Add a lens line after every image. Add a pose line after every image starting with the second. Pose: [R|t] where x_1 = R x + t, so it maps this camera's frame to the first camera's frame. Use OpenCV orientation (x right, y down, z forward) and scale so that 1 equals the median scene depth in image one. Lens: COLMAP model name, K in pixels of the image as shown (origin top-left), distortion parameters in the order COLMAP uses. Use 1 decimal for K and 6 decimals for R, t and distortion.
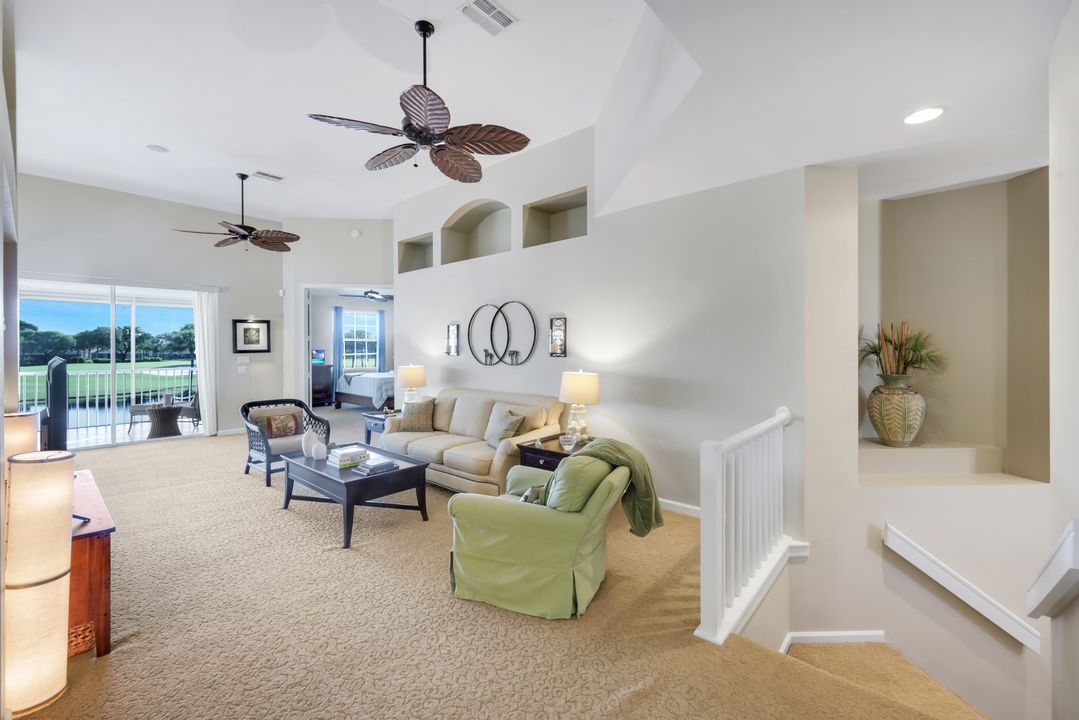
lens RADIAL K [[442.8, 0, 536.6], [0, 442.8, 349.1], [0, 0, 1]] dist [-0.000902, 0.000231]
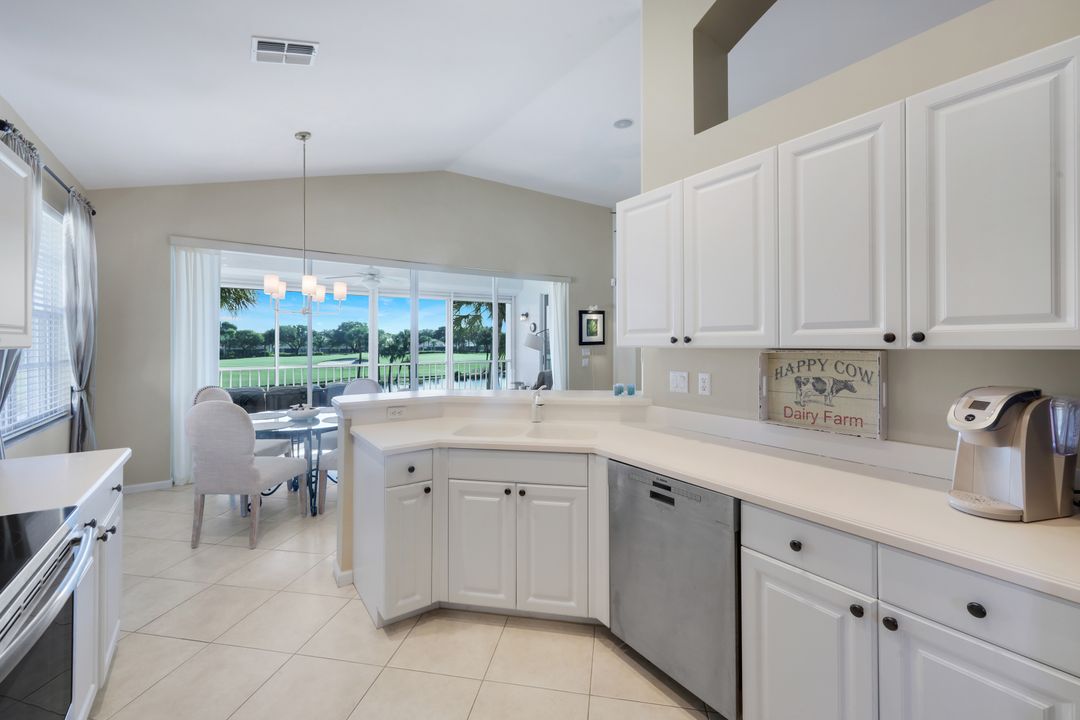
lens RADIAL K [[443.2, 0, 540.7], [0, 443.2, 345.1], [0, 0, 1]] dist [-0.000902, 0.000231]
pose [[0.972925, -0.001807, -0.231112, -0.691659], [0.002291, 0.999996, 0.001823, 0.009230], [0.231108, -0.002303, 0.972925, 0.046239]]
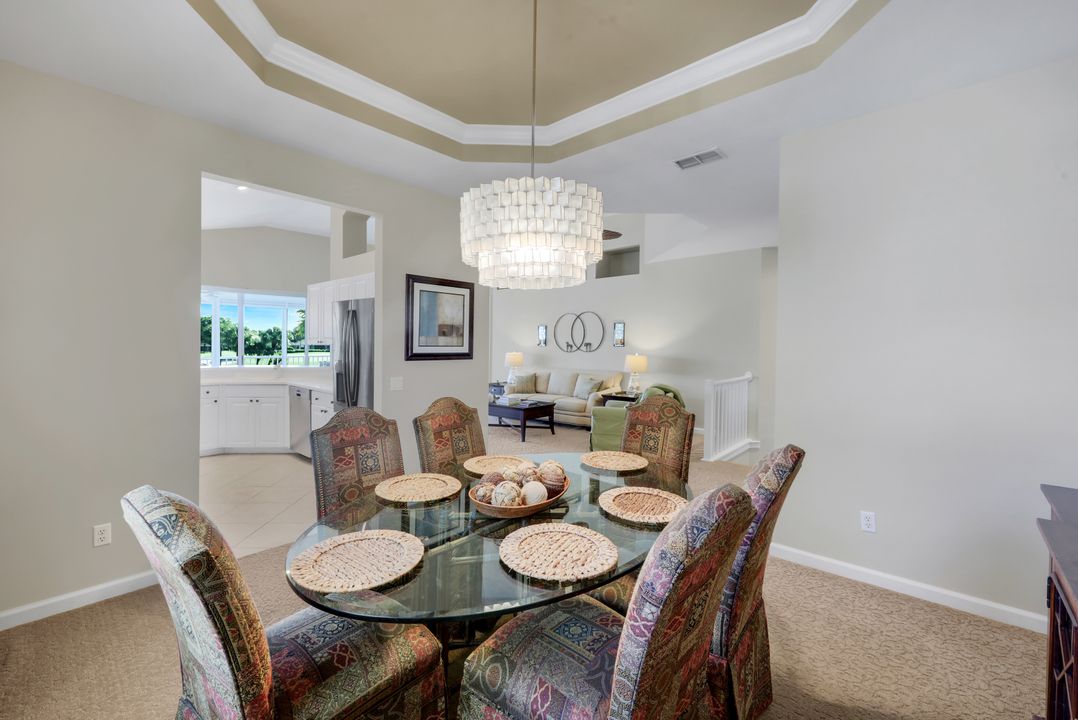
lens RADIAL K [[442.4, 0, 540.4], [0, 442.4, 357.6], [0, 0, 1]] dist [-0.000902, 0.000231]
pose [[0.999981, 0.006031, 0.001289, -0.199803], [-0.006068, 0.999522, 0.030317, 0.008747], [-0.001105, -0.030325, 0.999539, -0.526208]]
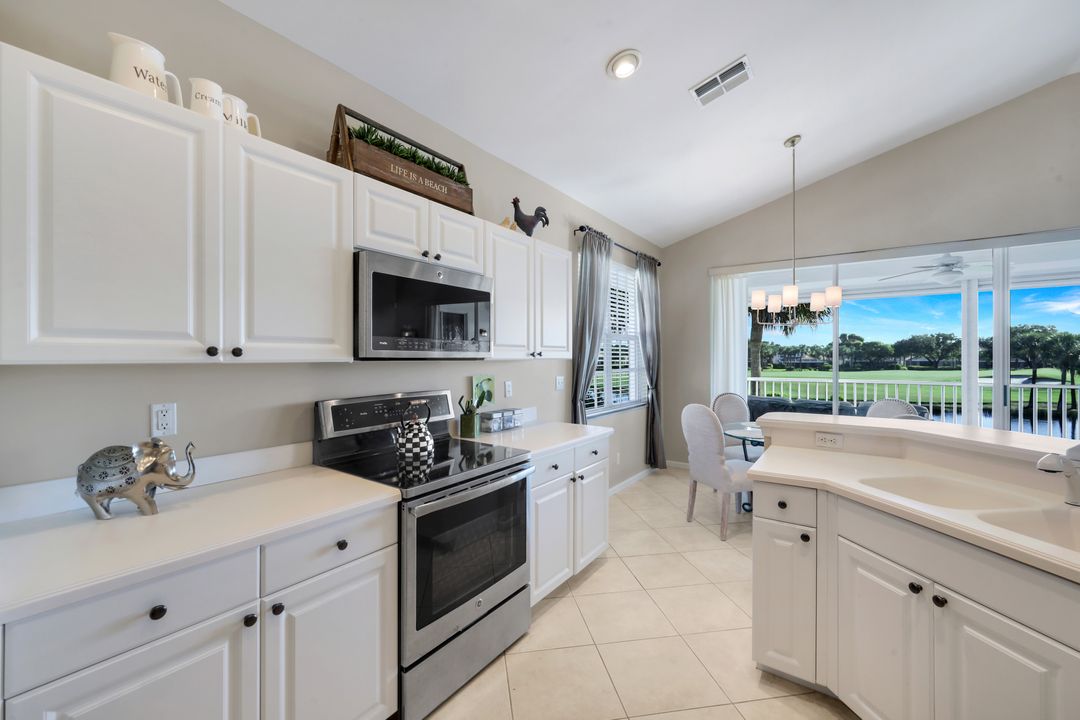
lens RADIAL K [[443.2, 0, 534.9], [0, 443.2, 359.3], [0, 0, 1]] dist [-0.000902, 0.000231]
pose [[0.093357, 0.003923, -0.995625, -0.586002], [0.001145, 0.999991, 0.004047, 0.008929], [0.995632, -0.001518, 0.093352, 0.178798]]
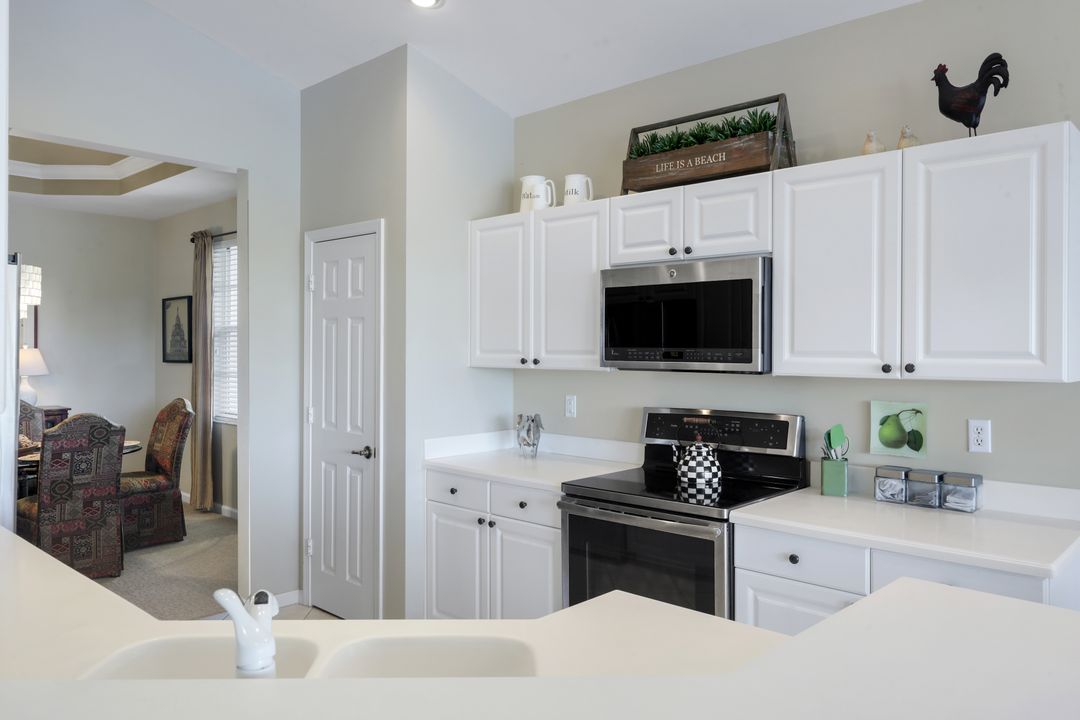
lens RADIAL K [[799.5, 0, 538.7], [0, 799.5, 355.4], [0, 0, 1]] dist [-0.006188, 0.014073]
pose [[-0.998879, -0.004748, 0.047092, -0.878732], [-0.004398, 0.999962, 0.007543, -0.004345], [-0.047126, 0.007327, -0.998862, 0.692162]]
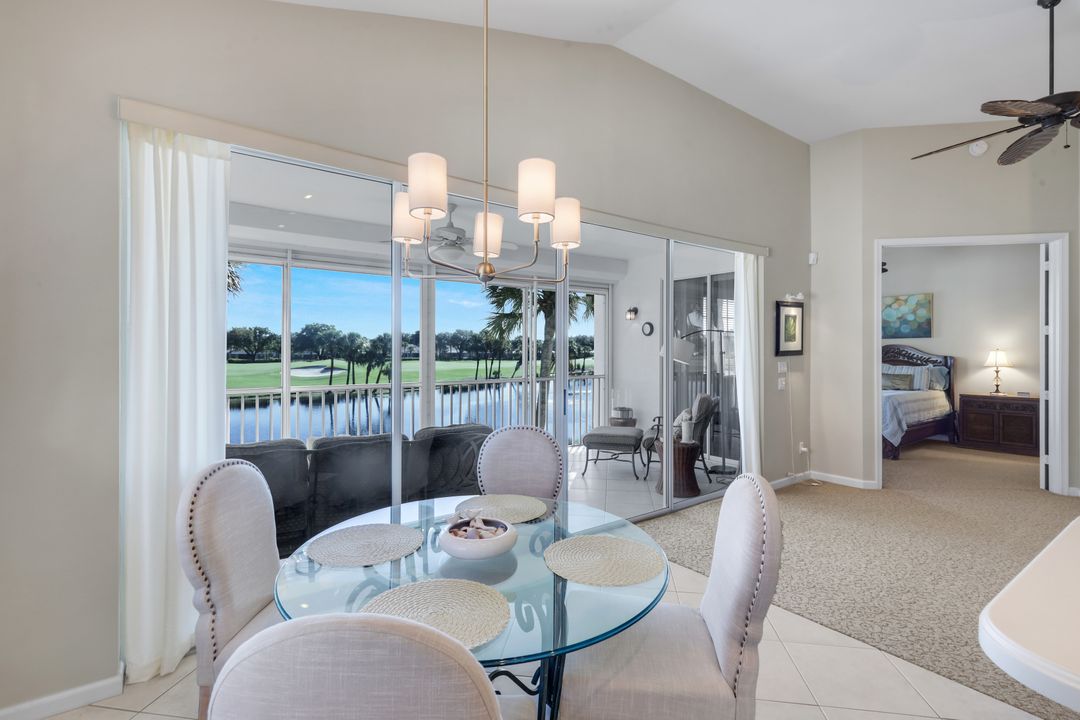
lens RADIAL K [[495.0, 0, 539.1], [0, 495.0, 354.3], [0, 0, 1]] dist [0.013566, -0.001182]
pose [[0.977788, 0.004761, -0.209543, -1.095095], [-0.003361, 0.999970, 0.007039, 0.003952], [0.209570, -0.006178, 0.977774, 0.335643]]
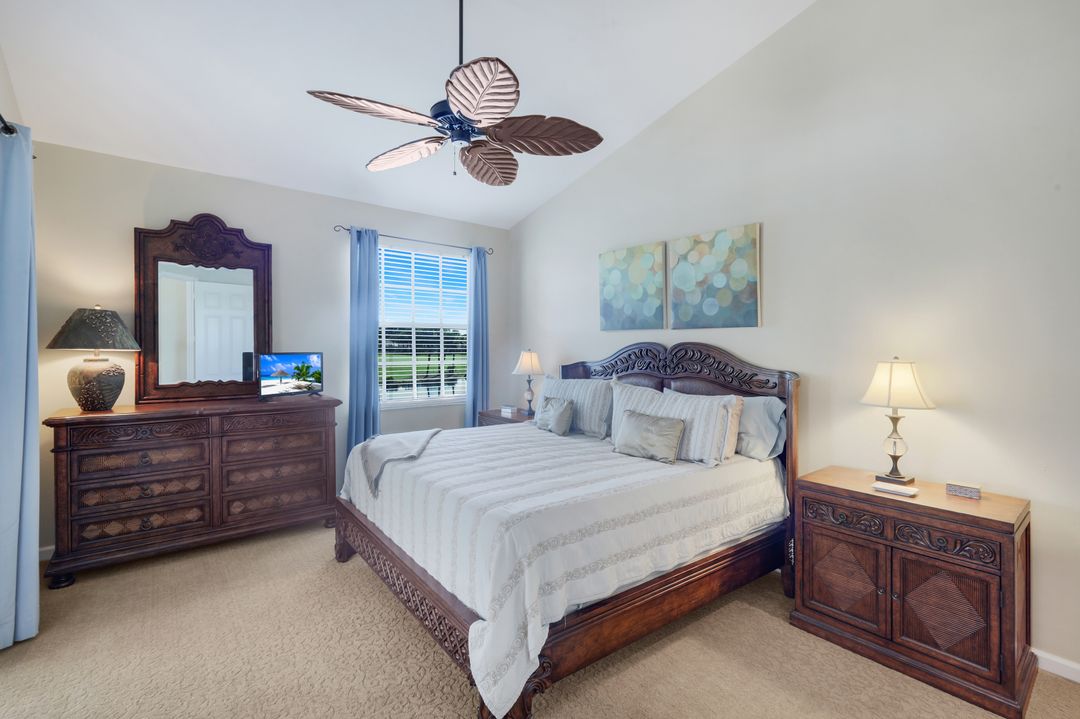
lens RADIAL K [[495.0, 0, 528.1], [0, 495.0, 345.8], [0, 0, 1]] dist [0.013566, -0.001182]
pose [[0.981901, 0.011720, -0.189031, -0.489803], [-0.011456, 0.999931, 0.002489, -0.012176], [0.189047, -0.000278, 0.981968, 1.273607]]
